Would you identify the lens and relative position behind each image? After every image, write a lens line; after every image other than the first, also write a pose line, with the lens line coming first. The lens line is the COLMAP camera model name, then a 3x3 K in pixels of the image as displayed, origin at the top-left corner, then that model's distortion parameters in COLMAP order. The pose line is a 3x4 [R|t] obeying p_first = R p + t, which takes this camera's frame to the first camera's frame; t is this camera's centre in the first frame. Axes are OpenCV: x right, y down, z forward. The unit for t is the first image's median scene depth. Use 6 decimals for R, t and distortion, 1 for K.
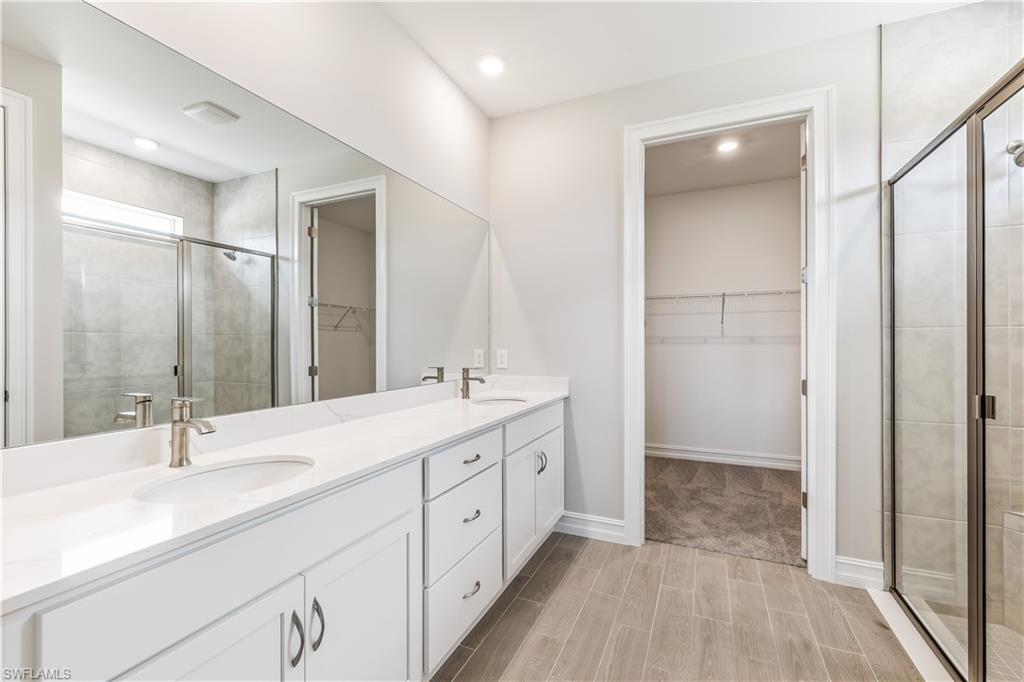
lens RADIAL K [[445.1, 0, 512.0], [0, 445.1, 341.0], [0, 0, 1]] dist [0.005076, 0.000484]
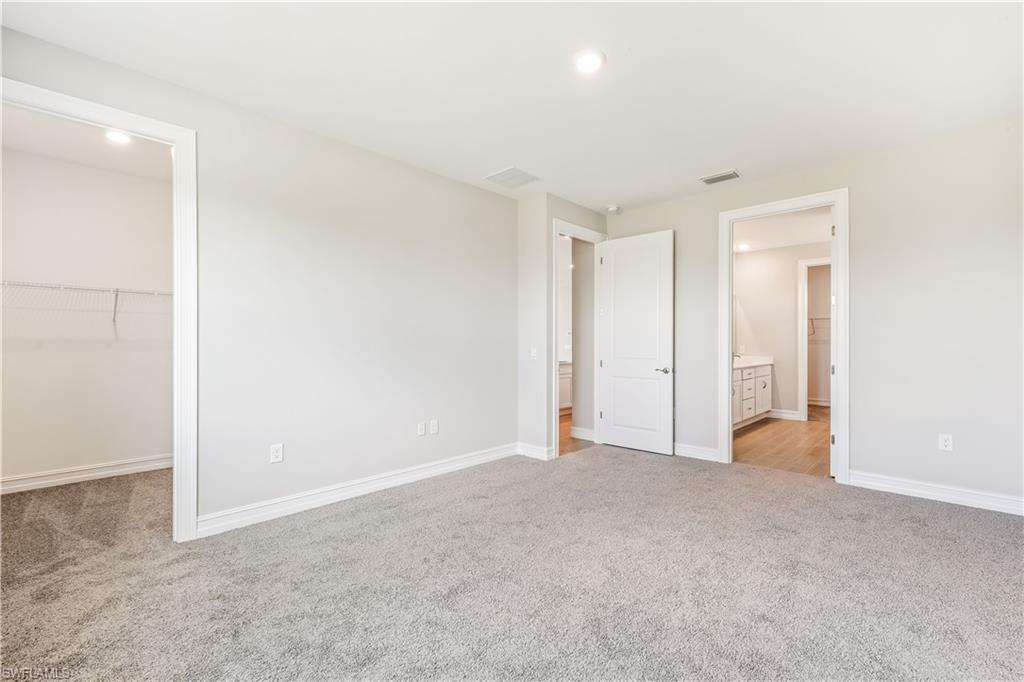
lens RADIAL K [[445.1, 0, 512.0], [0, 445.1, 341.0], [0, 0, 1]] dist [0.005076, 0.000484]
pose [[0.956350, 0.001196, -0.292220, -0.557728], [-0.002402, 0.999990, -0.003768, 0.006715], [0.292212, 0.004306, 0.956344, -1.887198]]
